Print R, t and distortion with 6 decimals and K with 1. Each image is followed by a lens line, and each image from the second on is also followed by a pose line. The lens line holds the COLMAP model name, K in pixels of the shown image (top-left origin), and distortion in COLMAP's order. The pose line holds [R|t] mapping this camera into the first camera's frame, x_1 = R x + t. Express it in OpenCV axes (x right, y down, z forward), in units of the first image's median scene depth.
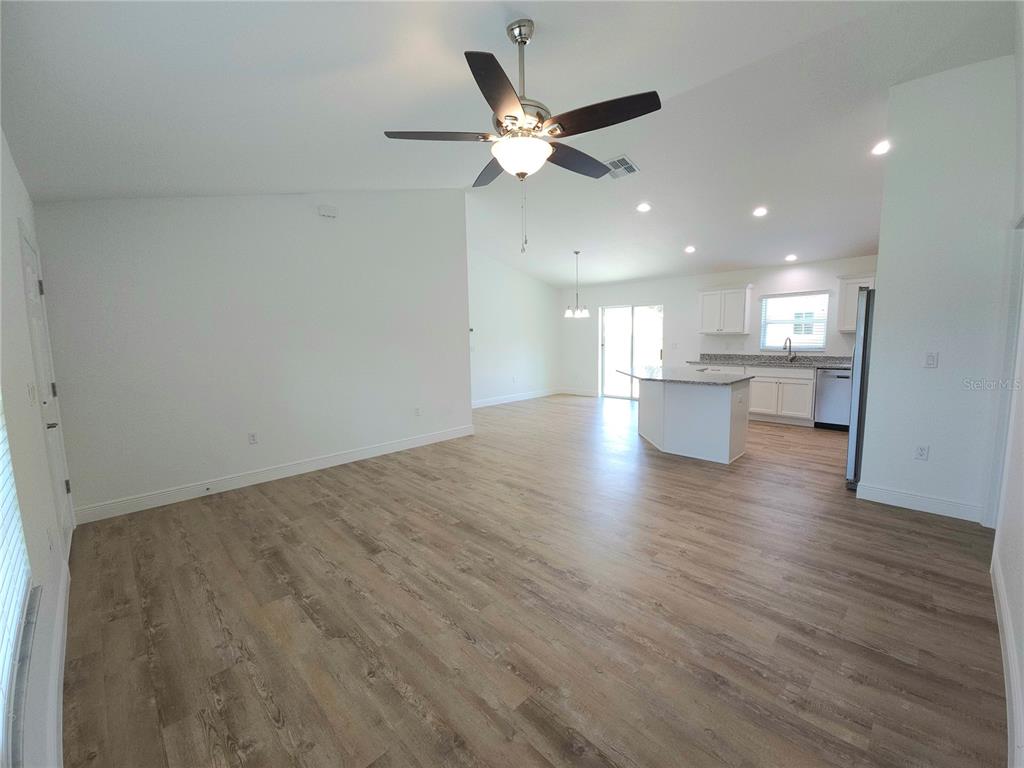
lens RADIAL K [[435.0, 0, 512.0], [0, 435.0, 384.0], [0, 0, 1]] dist [-0.000342, -0.000032]
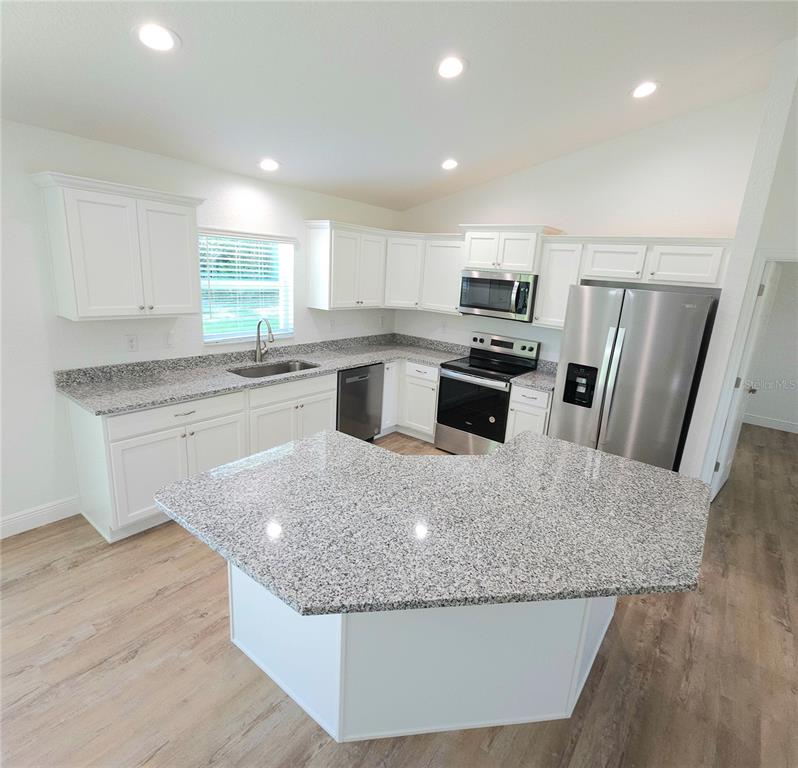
lens RADIAL K [[435.4, 0, 399.0], [0, 435.4, 384.0], [0, 0, 1]] dist [-0.000754, -0.000151]
pose [[-0.123483, -0.240697, 0.962713, 0.069761], [0.054872, 0.966998, 0.248806, -0.159431], [-0.990828, 0.083550, -0.106201, 0.922688]]
